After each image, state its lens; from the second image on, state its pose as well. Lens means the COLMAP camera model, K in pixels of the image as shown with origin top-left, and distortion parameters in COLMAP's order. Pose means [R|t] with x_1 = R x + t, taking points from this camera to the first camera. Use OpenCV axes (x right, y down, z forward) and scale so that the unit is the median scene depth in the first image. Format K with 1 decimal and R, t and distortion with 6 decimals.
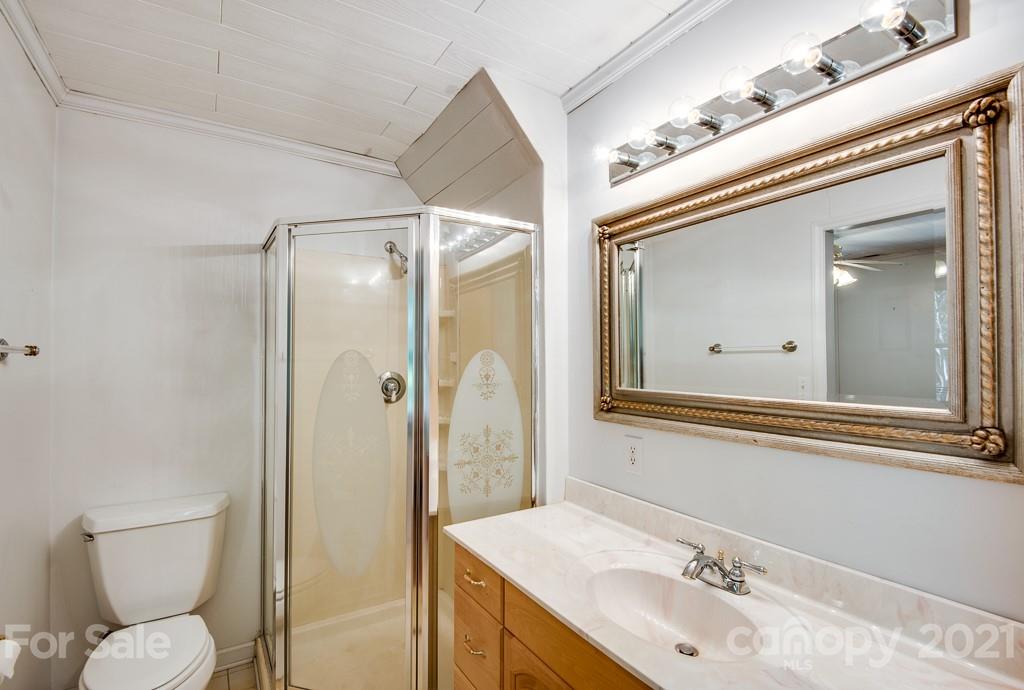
lens RADIAL K [[478.2, 0, 502.8], [0, 478.2, 350.9], [0, 0, 1]] dist [0.023308, -0.000528]
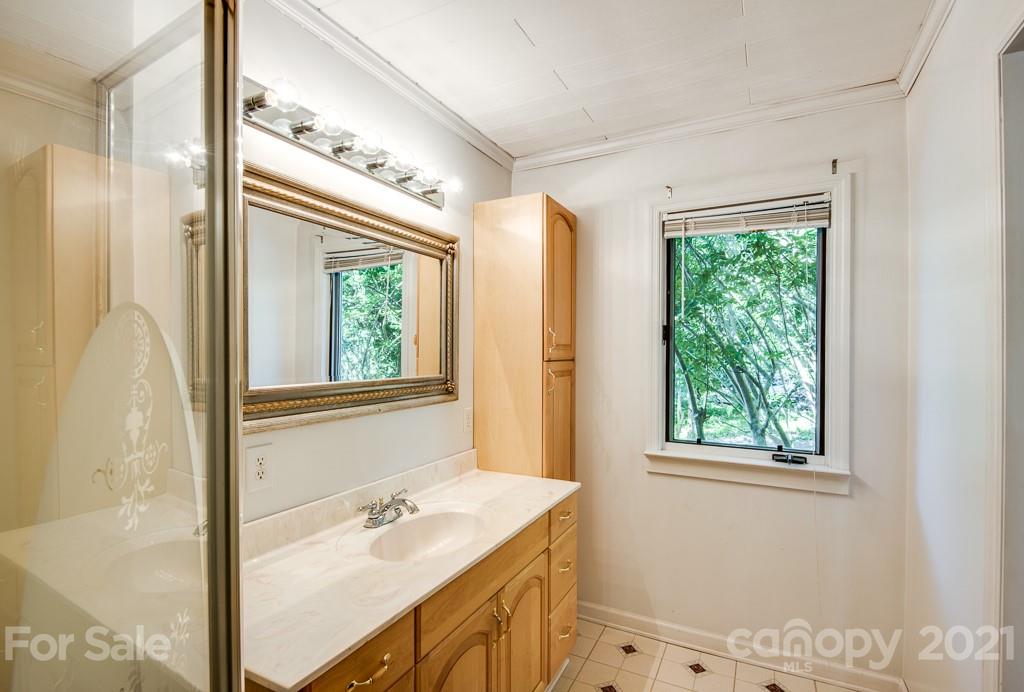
lens RADIAL K [[478.2, 0, 503.4], [0, 478.2, 351.9], [0, 0, 1]] dist [0.023308, -0.000528]
pose [[-0.483995, 0.004882, 0.875057, -0.782952], [-0.013555, 0.999823, -0.013076, 0.028758], [-0.874966, -0.018190, -0.483843, 1.240269]]
